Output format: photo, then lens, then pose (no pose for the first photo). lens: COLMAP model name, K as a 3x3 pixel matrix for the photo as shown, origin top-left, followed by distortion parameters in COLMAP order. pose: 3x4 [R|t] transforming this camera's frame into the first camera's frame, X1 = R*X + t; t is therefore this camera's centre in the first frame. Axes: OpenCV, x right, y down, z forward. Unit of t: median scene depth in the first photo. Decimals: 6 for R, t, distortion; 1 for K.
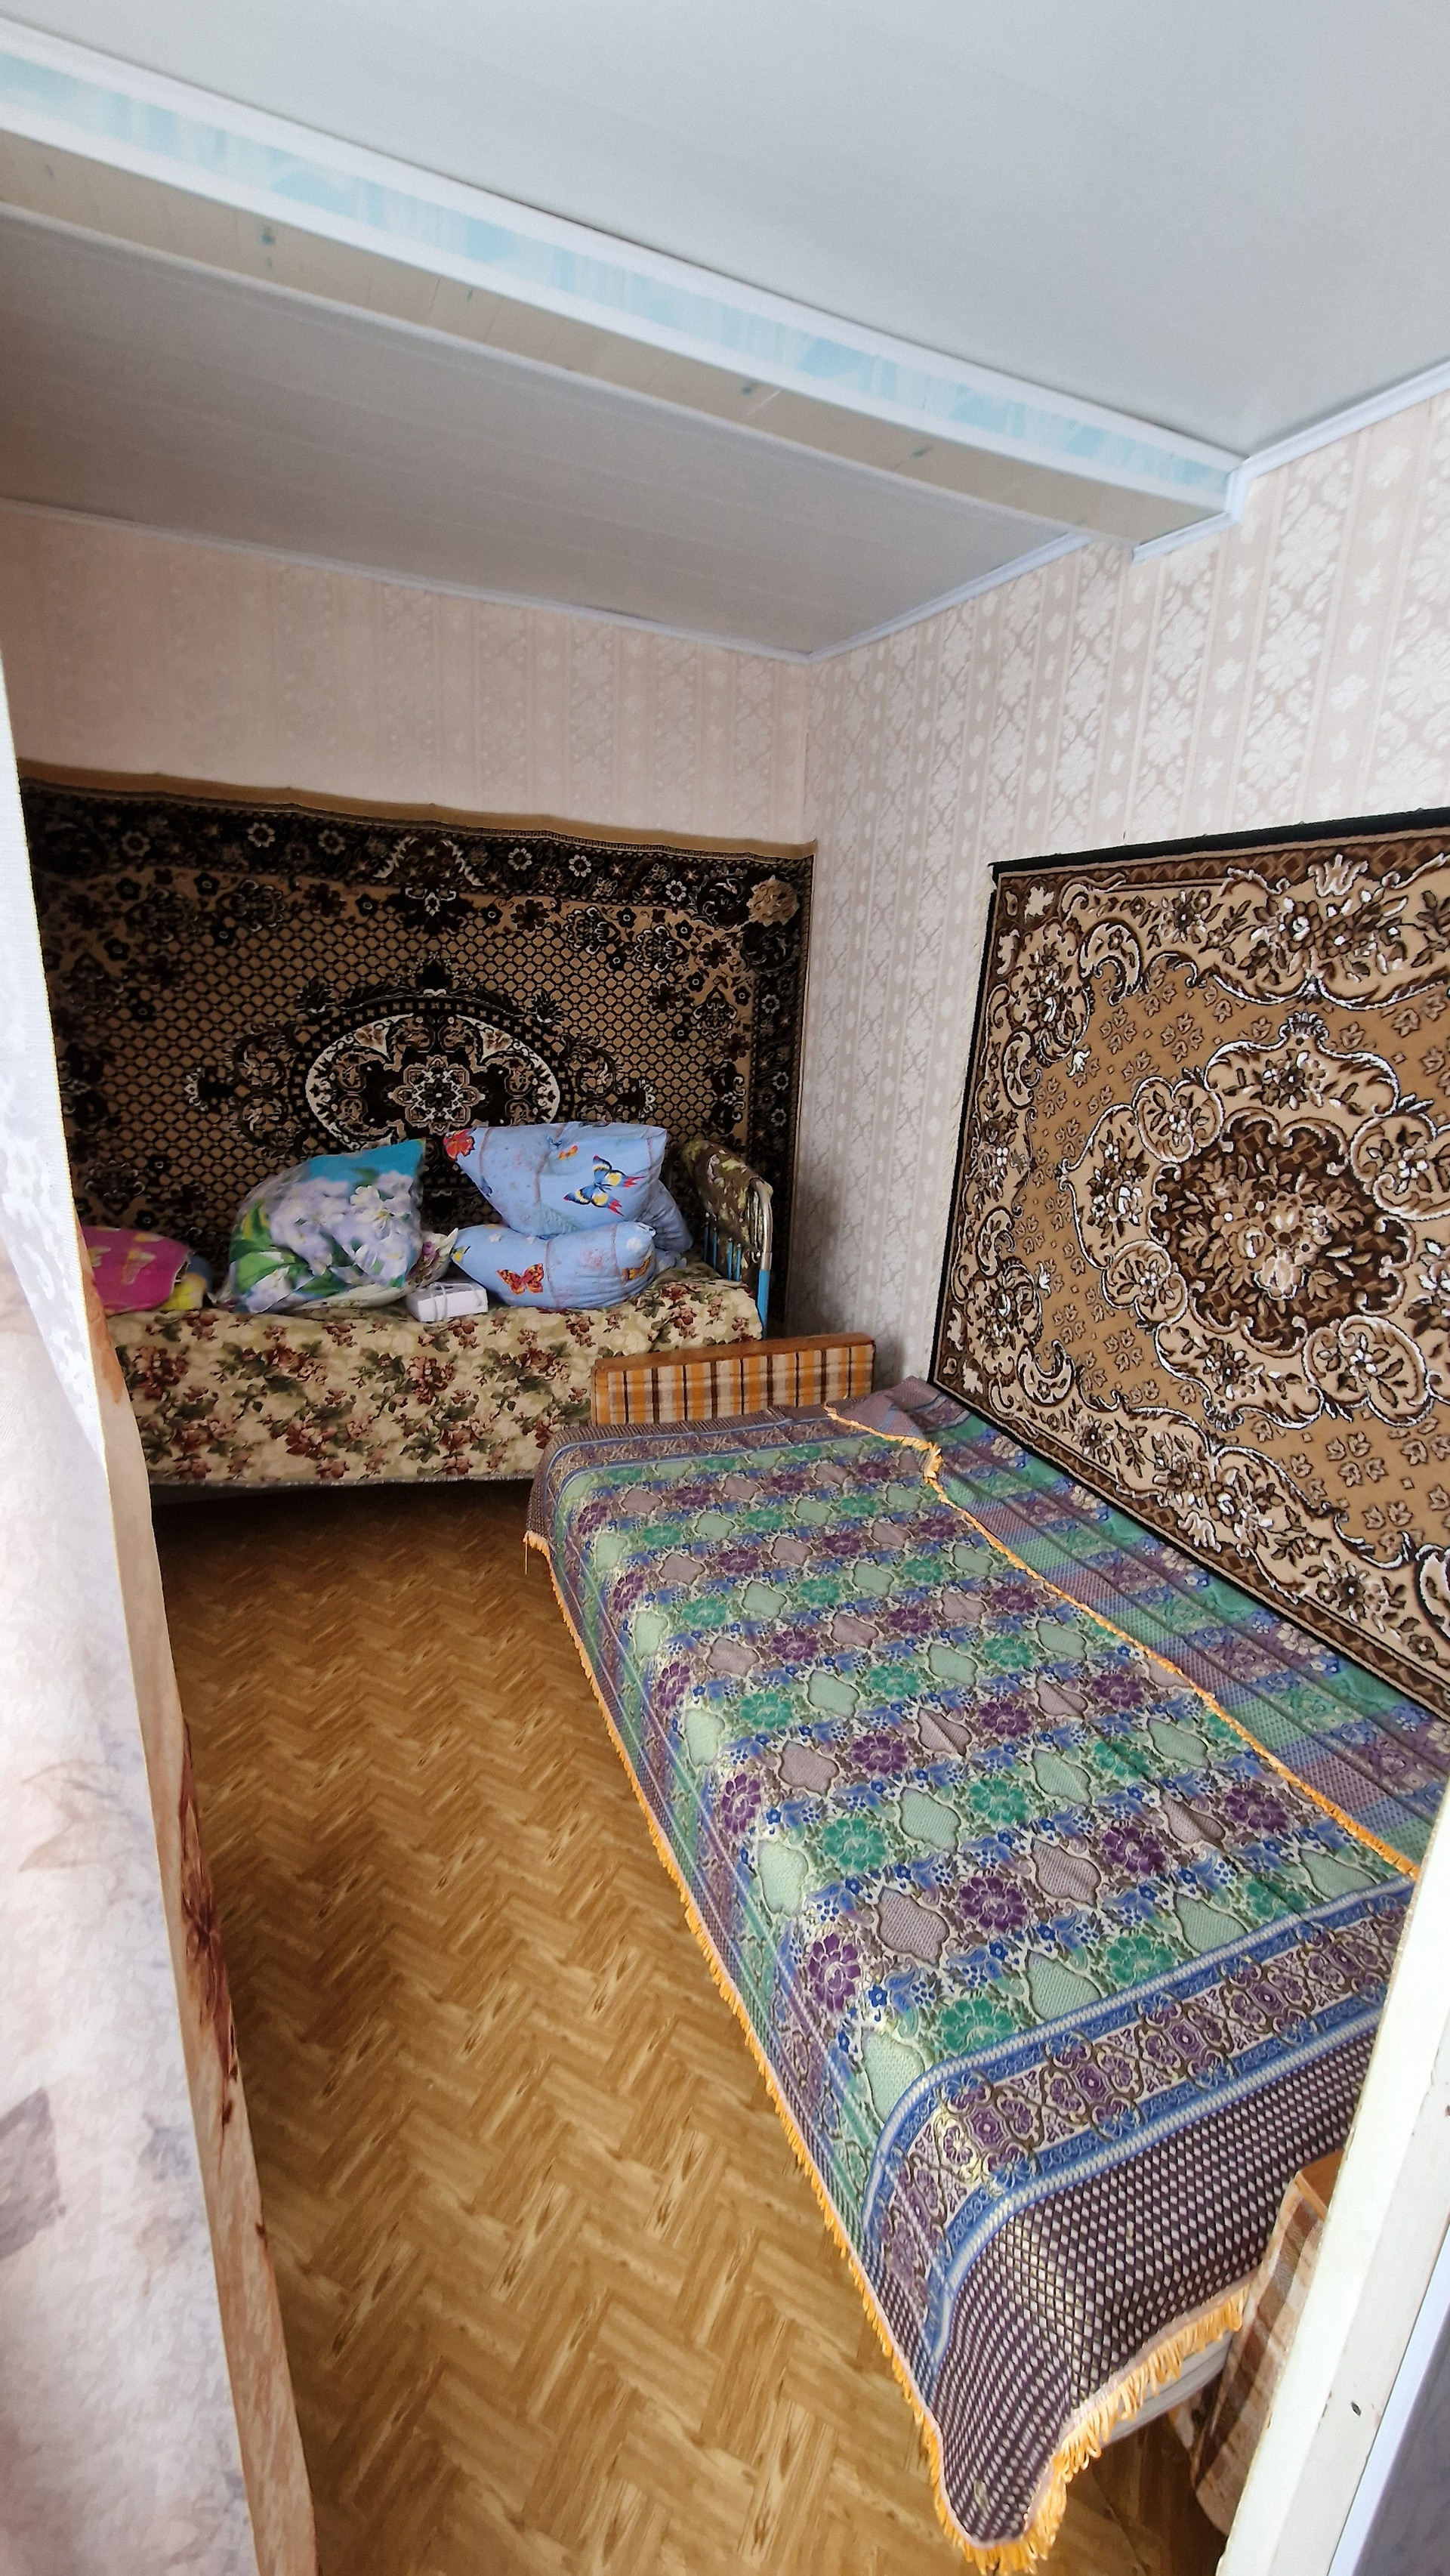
lens RADIAL K [[1050.7, 0, 726.1], [0, 1050.7, 1275.7], [0, 0, 1]] dist [0.000760, -0.004348]
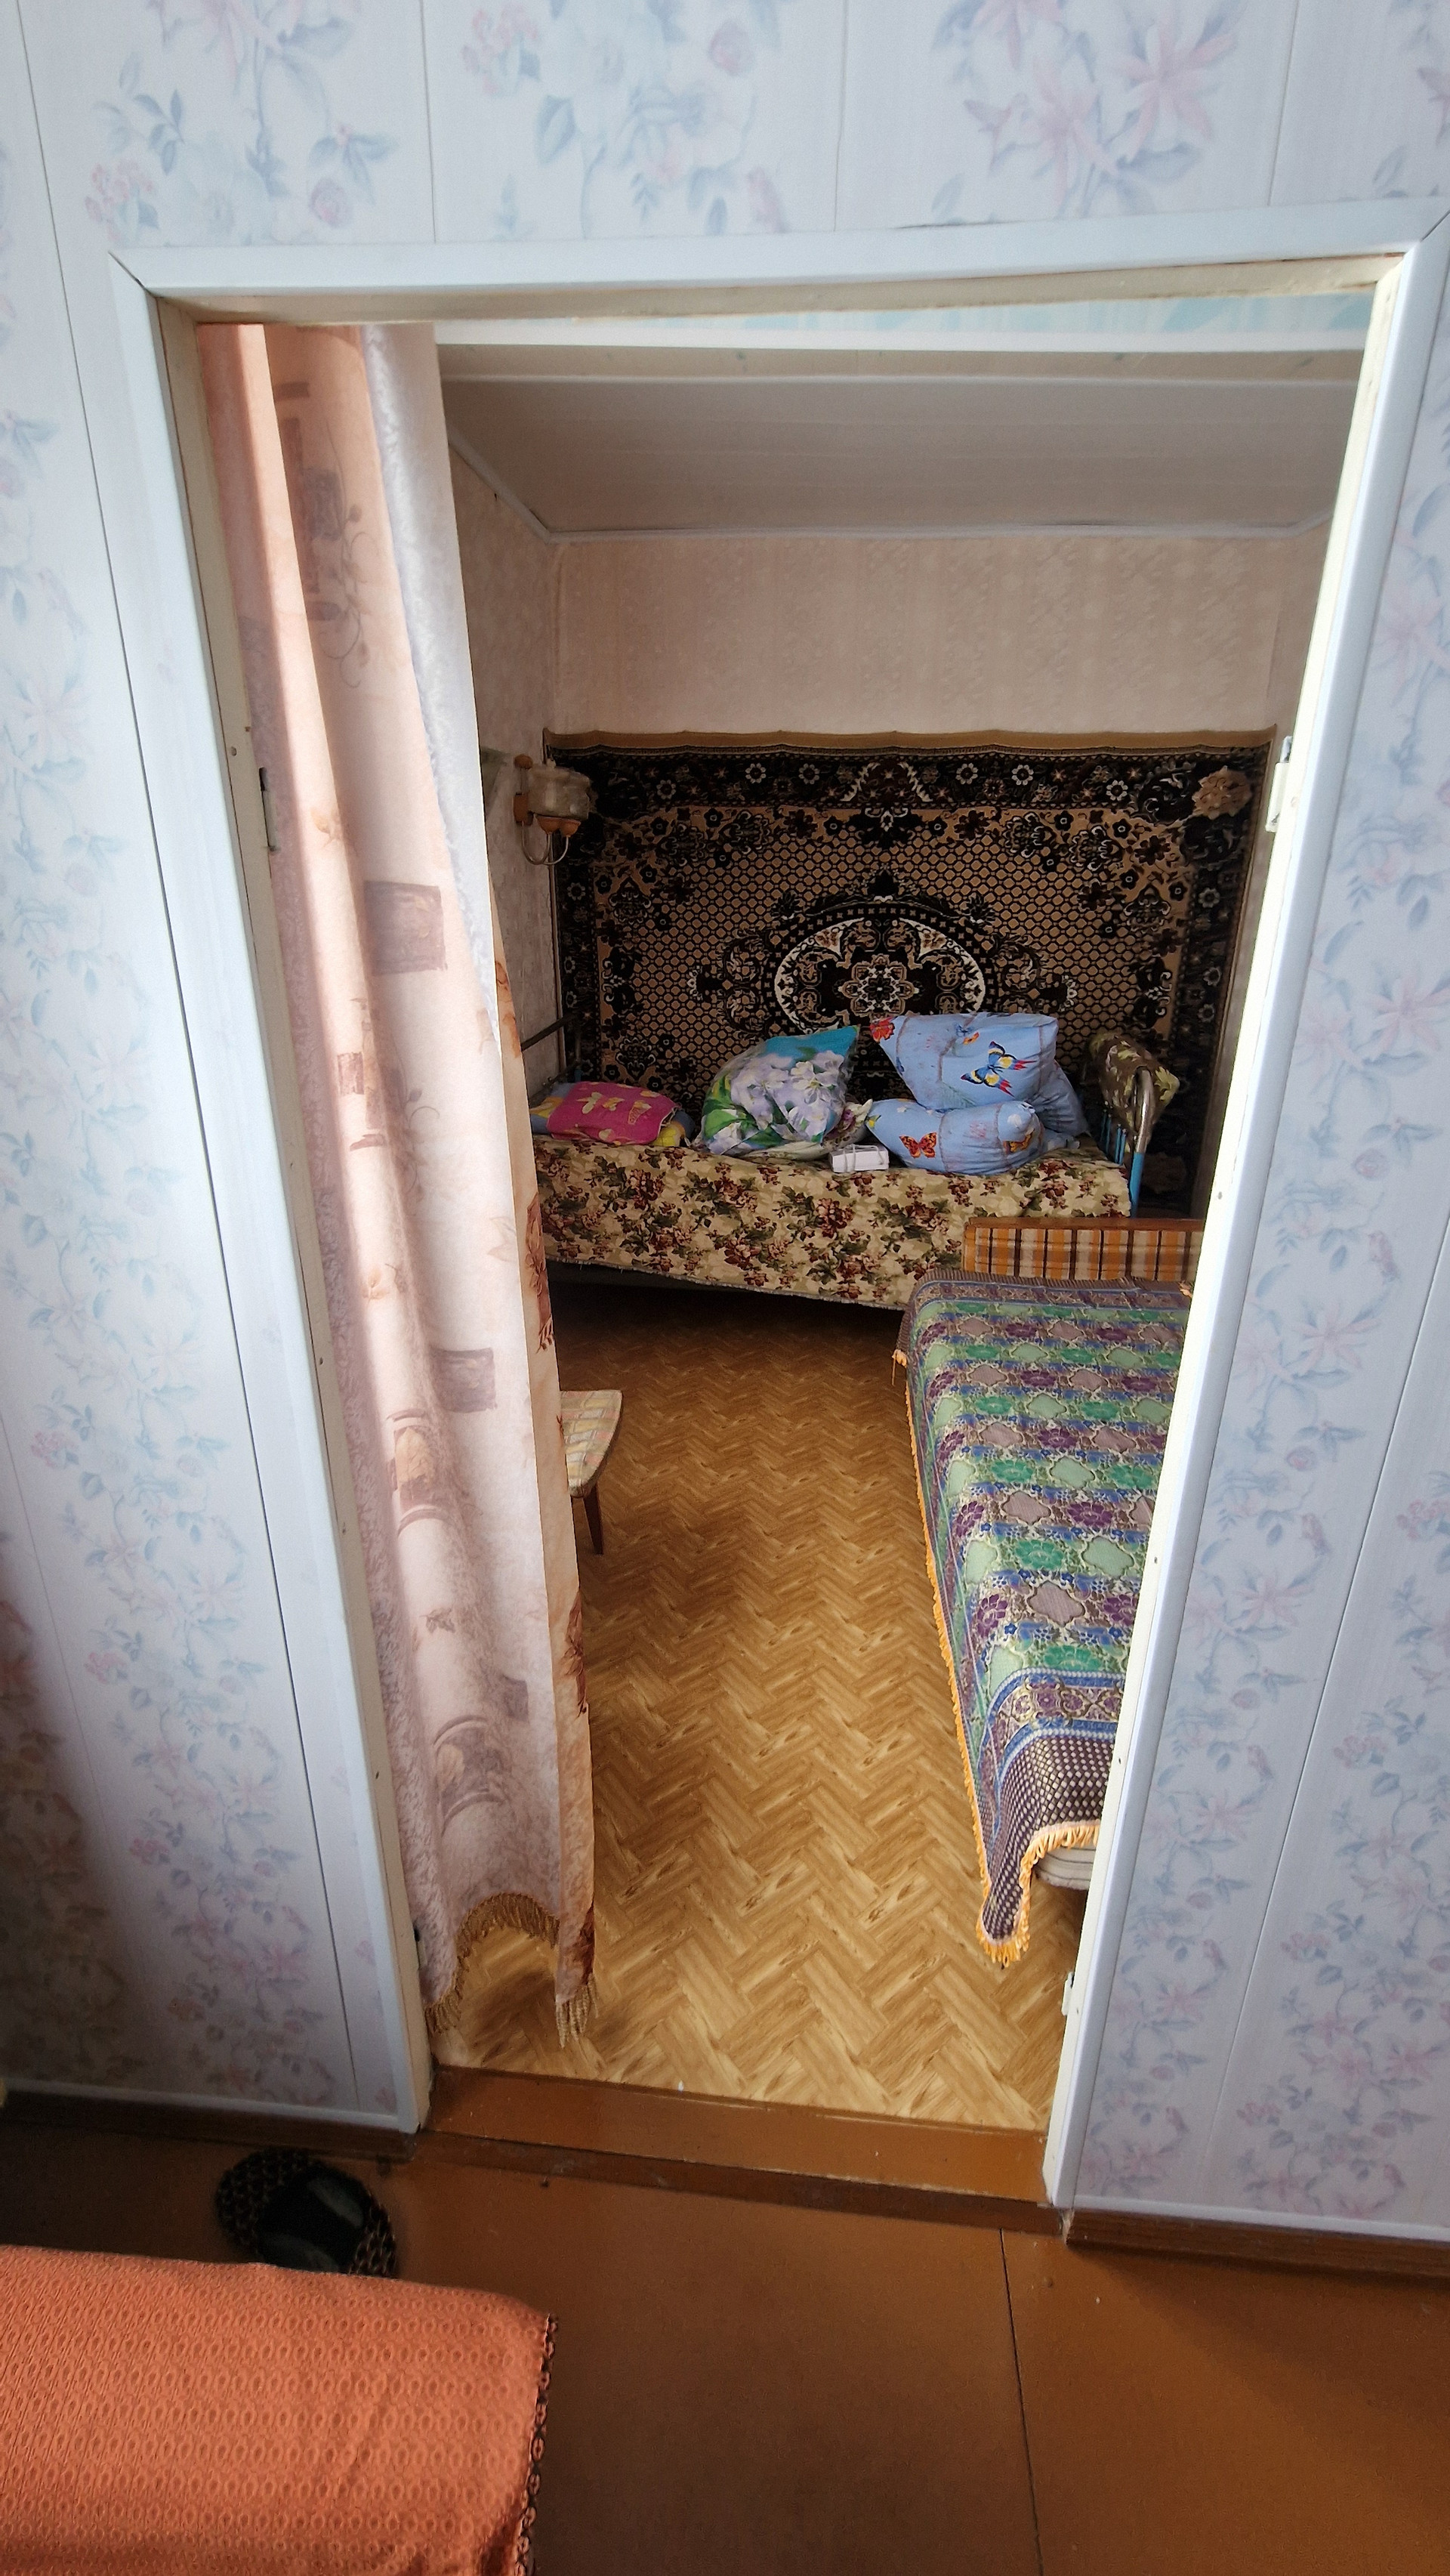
lens RADIAL K [[1050.7, 0, 726.1], [0, 1050.7, 1275.7], [0, 0, 1]] dist [0.000760, -0.004348]
pose [[0.889649, 0.122055, -0.440031, 0.140305], [-0.083775, 0.990887, 0.105477, 0.039024], [0.448895, -0.056974, 0.891767, -0.152024]]
